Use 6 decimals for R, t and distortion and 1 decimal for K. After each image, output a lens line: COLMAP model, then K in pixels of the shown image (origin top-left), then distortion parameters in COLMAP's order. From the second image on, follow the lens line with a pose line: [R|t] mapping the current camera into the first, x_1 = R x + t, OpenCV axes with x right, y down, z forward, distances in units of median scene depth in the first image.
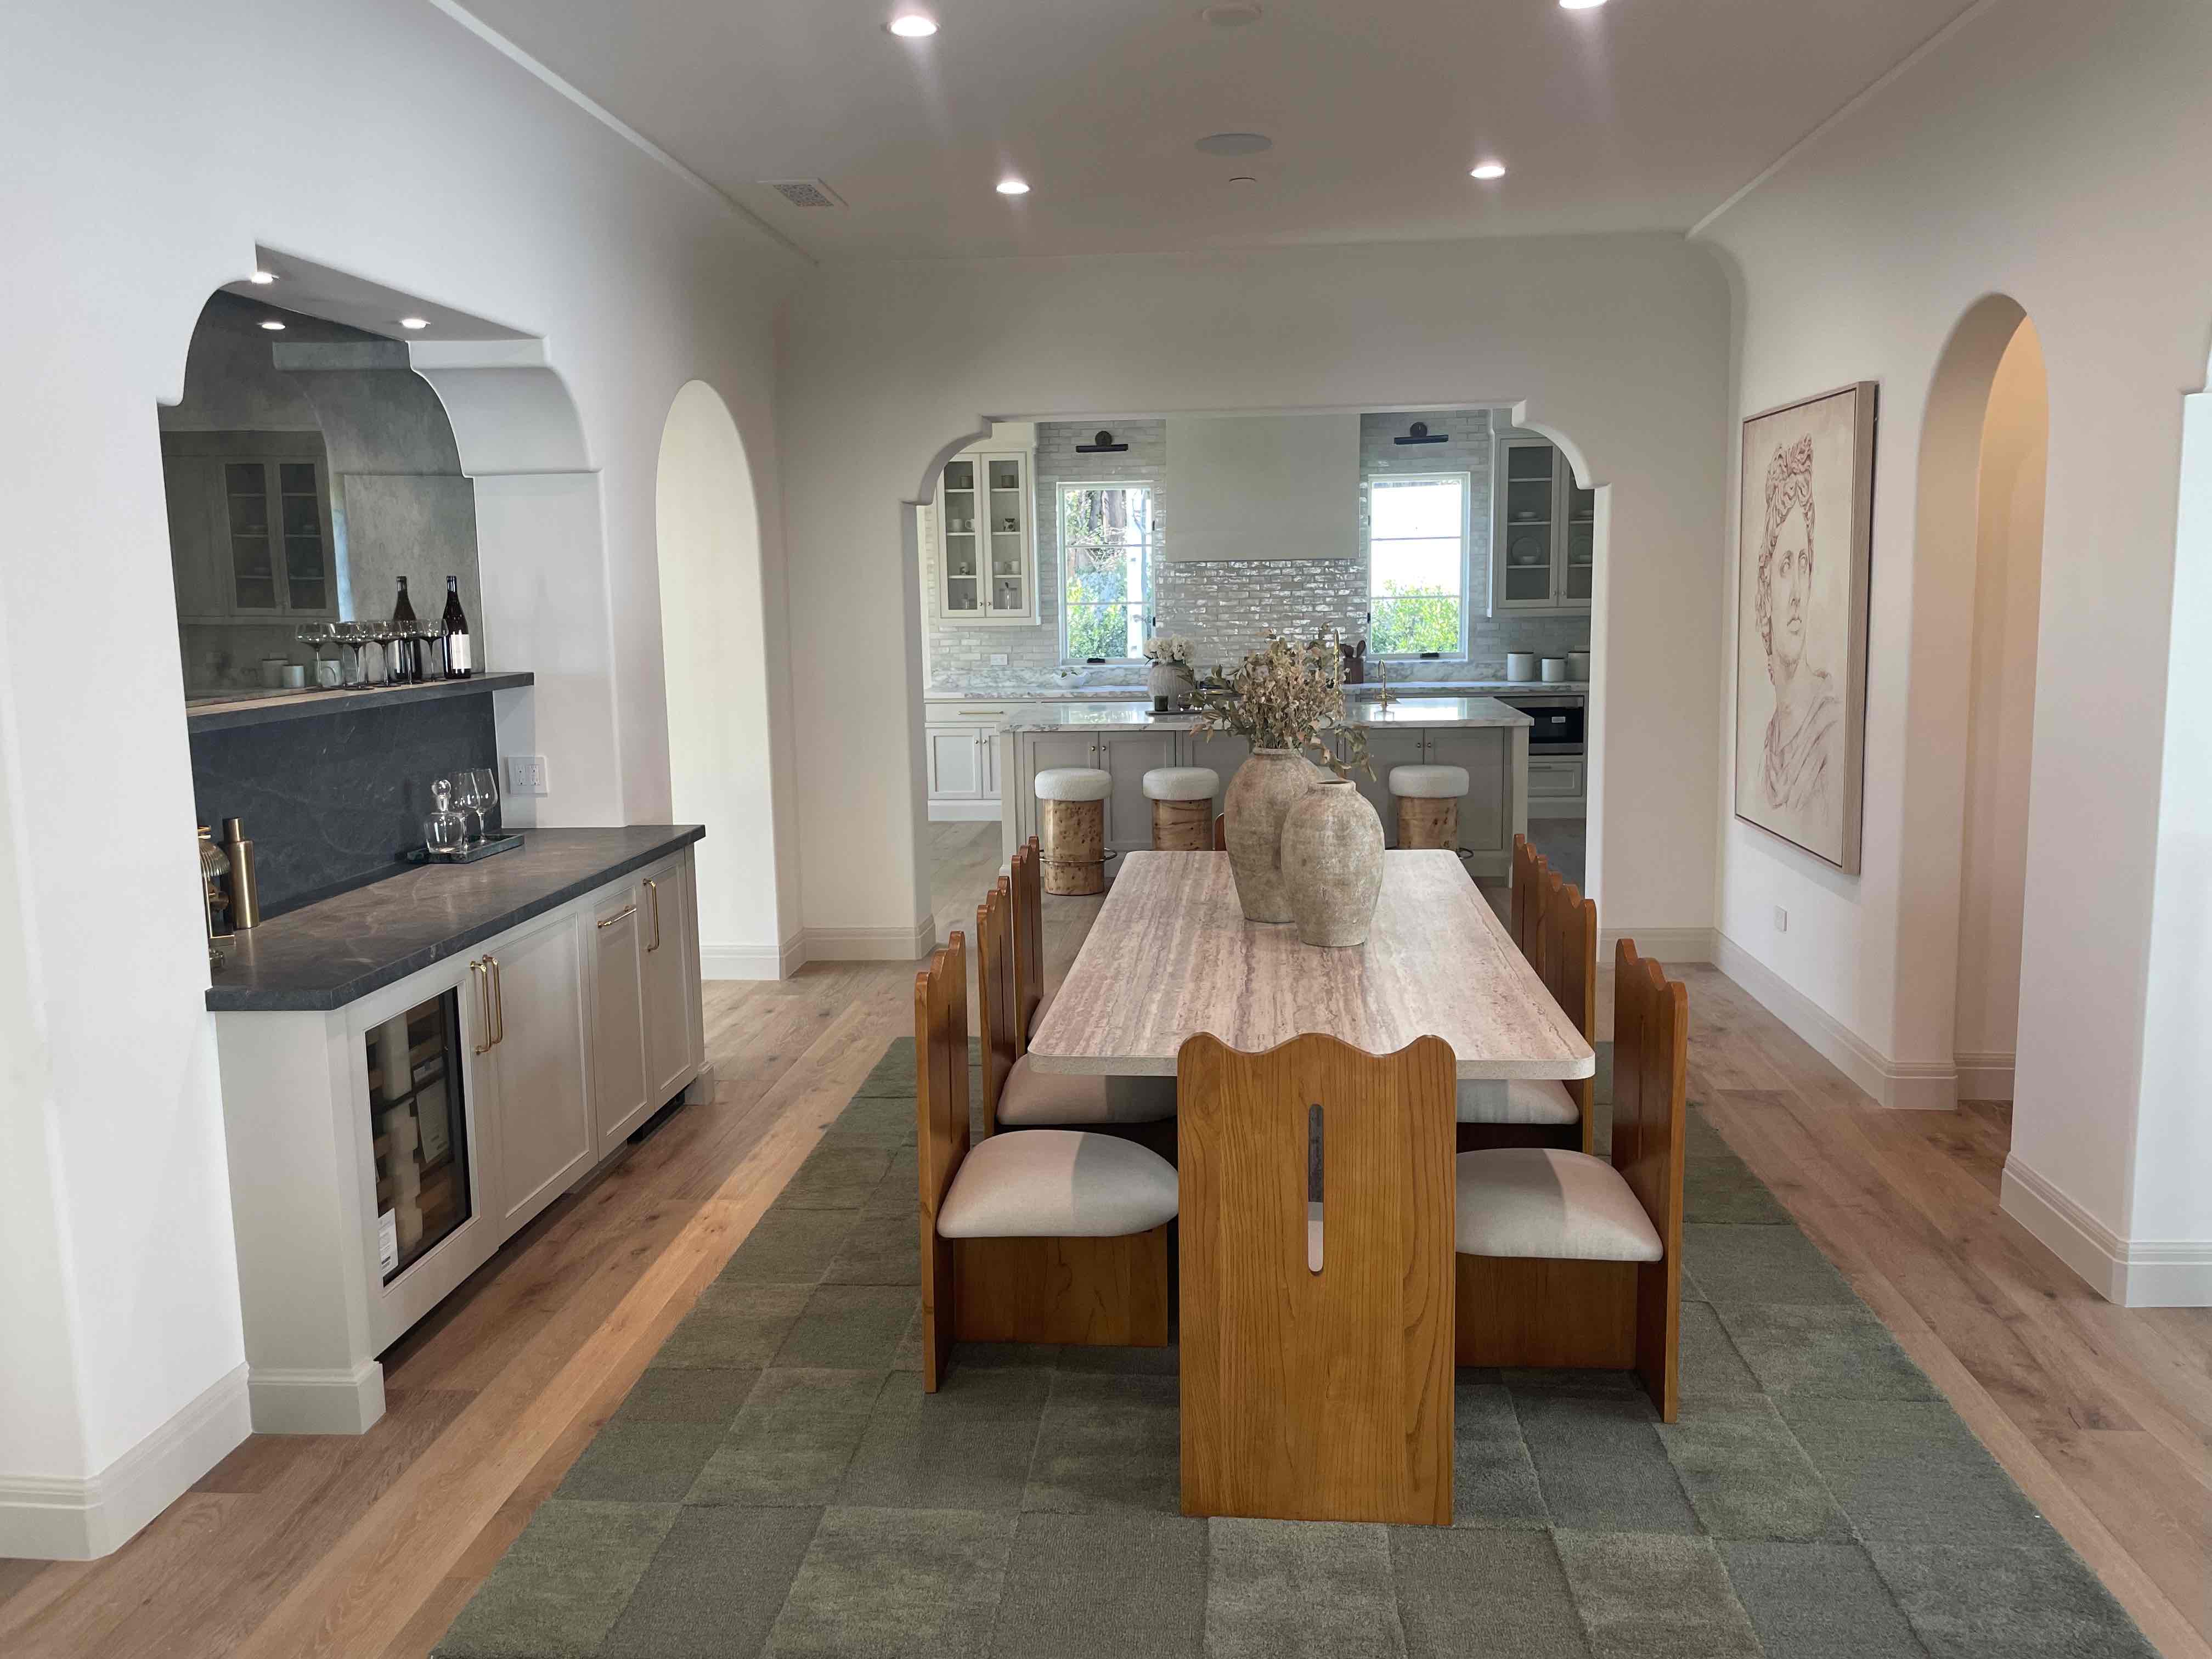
lens RADIAL K [[1687.3, 0, 1106.7], [0, 1687.3, 823.3], [0, 0, 1]] dist [0.000208, 0.000057]
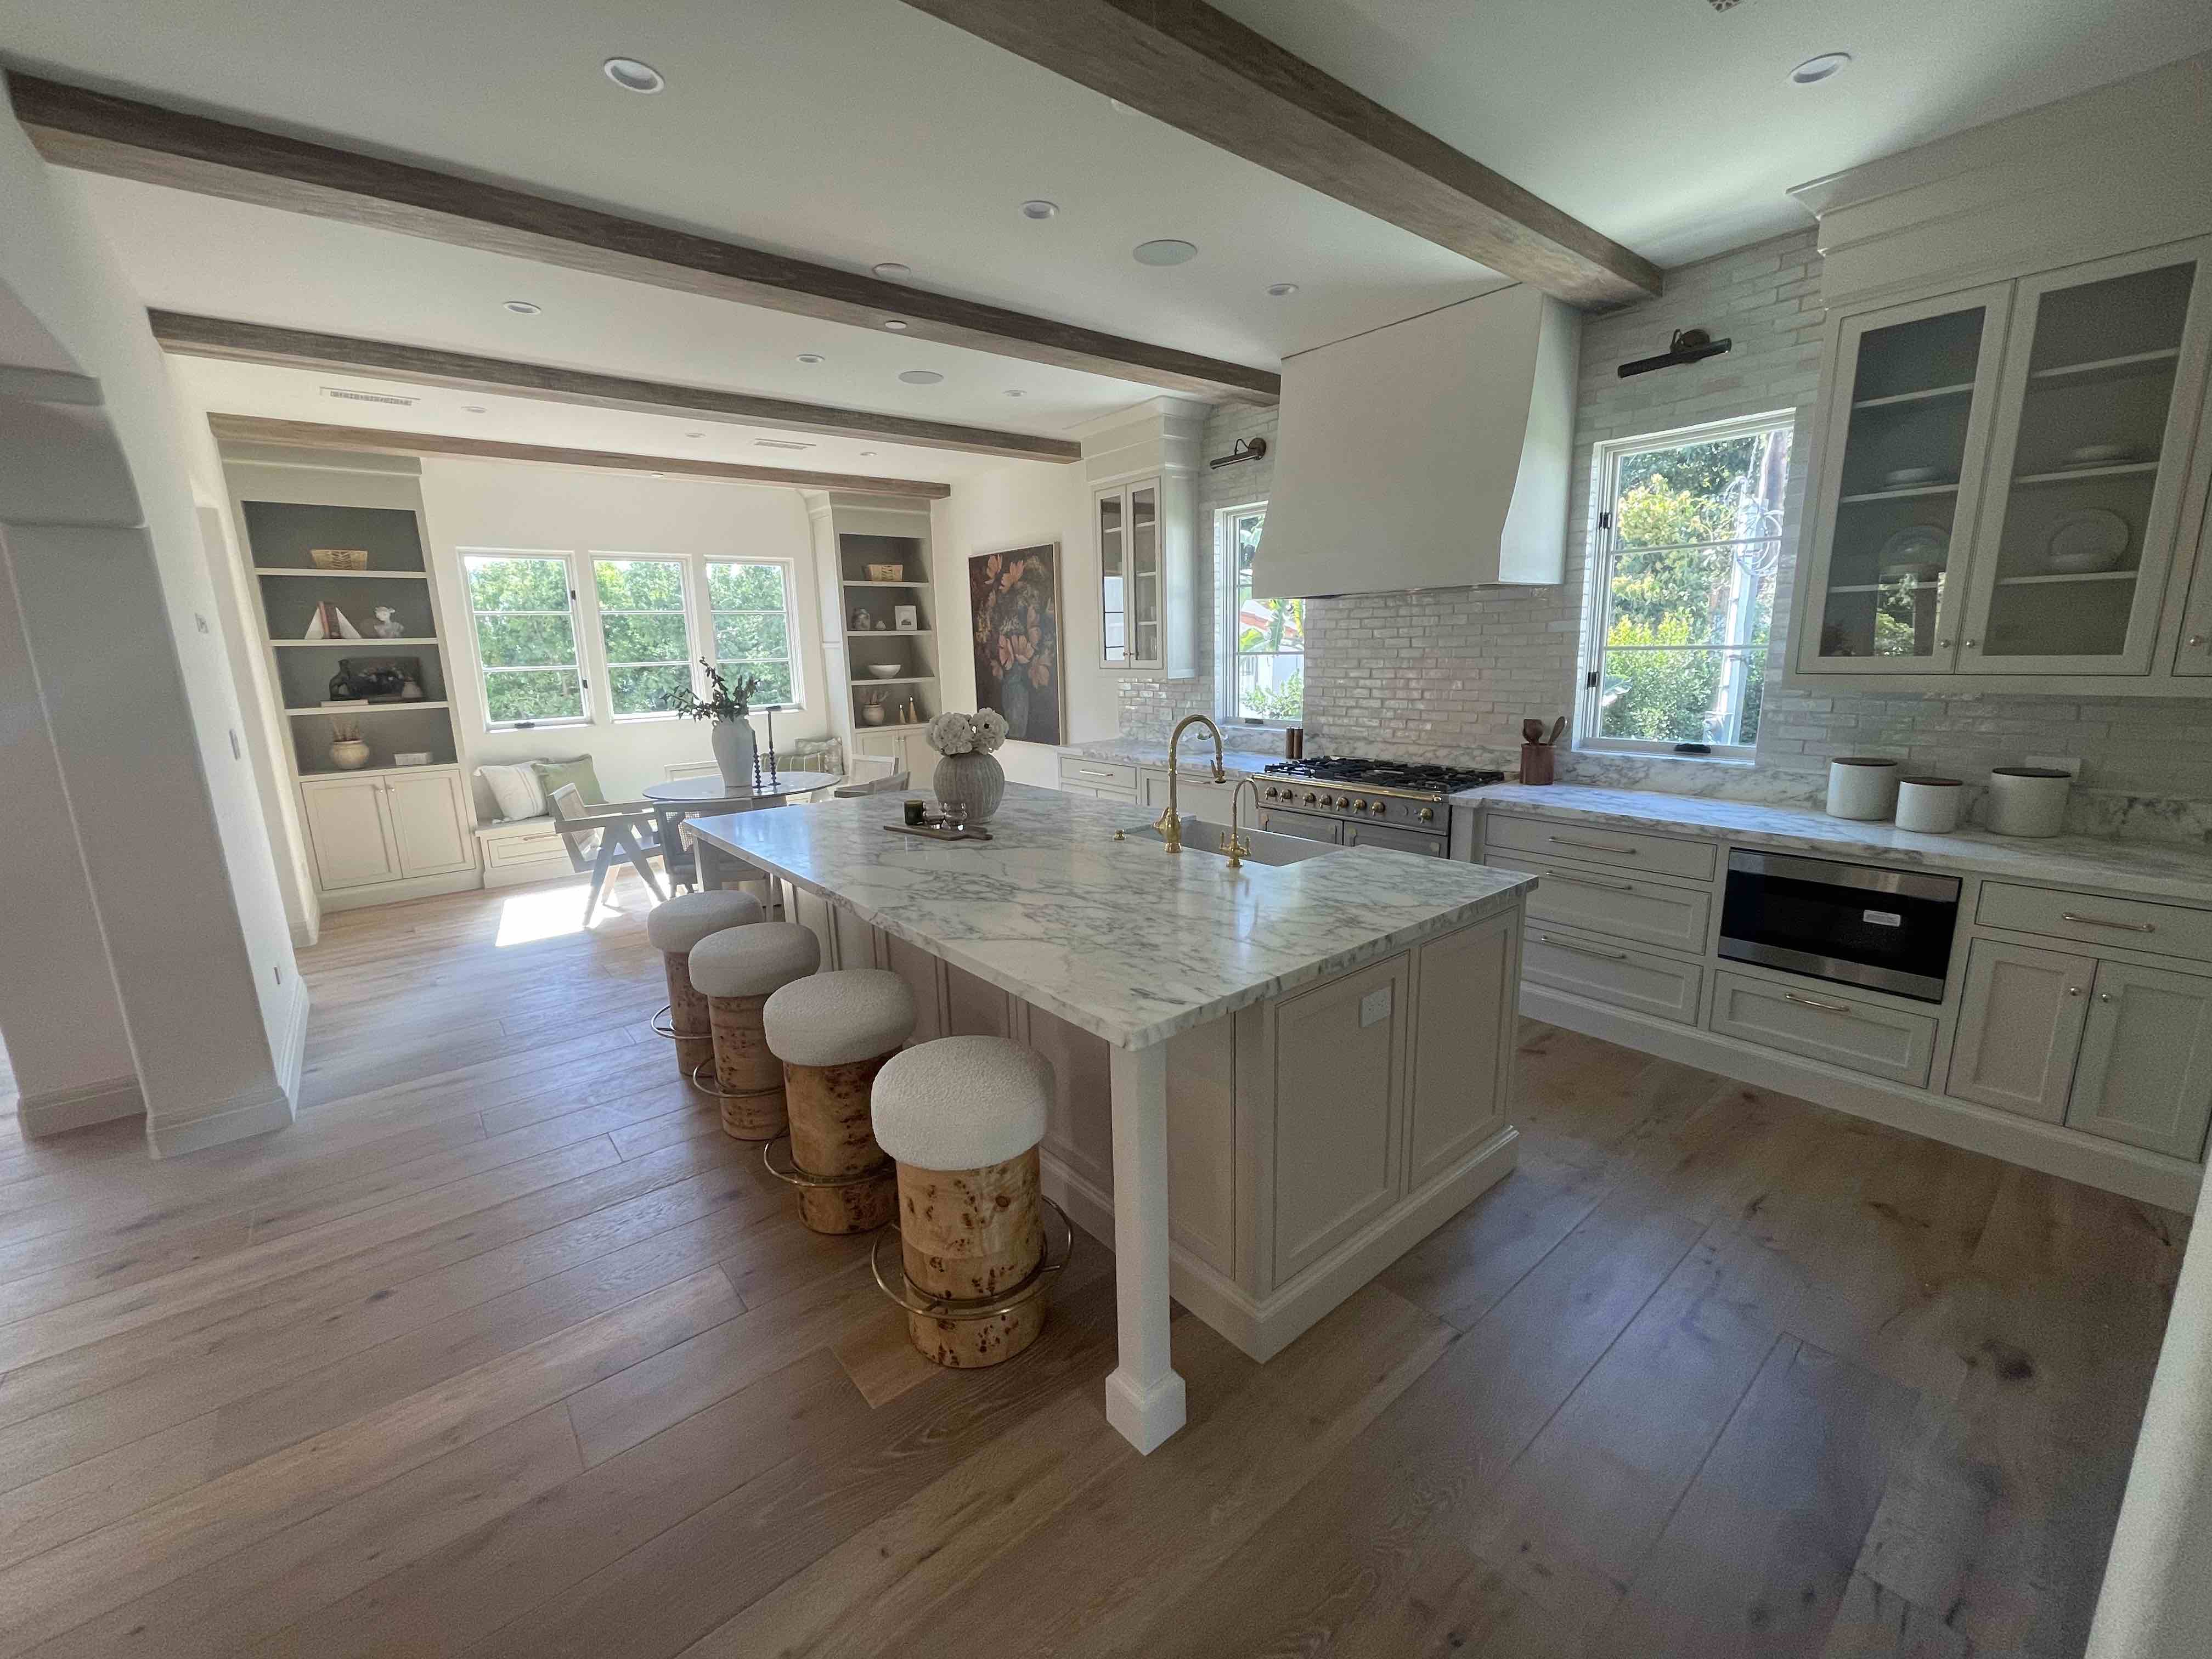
lens RADIAL K [[897.7, 0, 1106.5], [0, 897.7, 829.1], [0, 0, 1]] dist [0.000028, -0.000025]
pose [[0.699400, 0.147909, -0.699259, 0.277998], [-0.089191, 0.988767, 0.119938, -0.093506], [0.709144, -0.021517, 0.704735, 0.651259]]
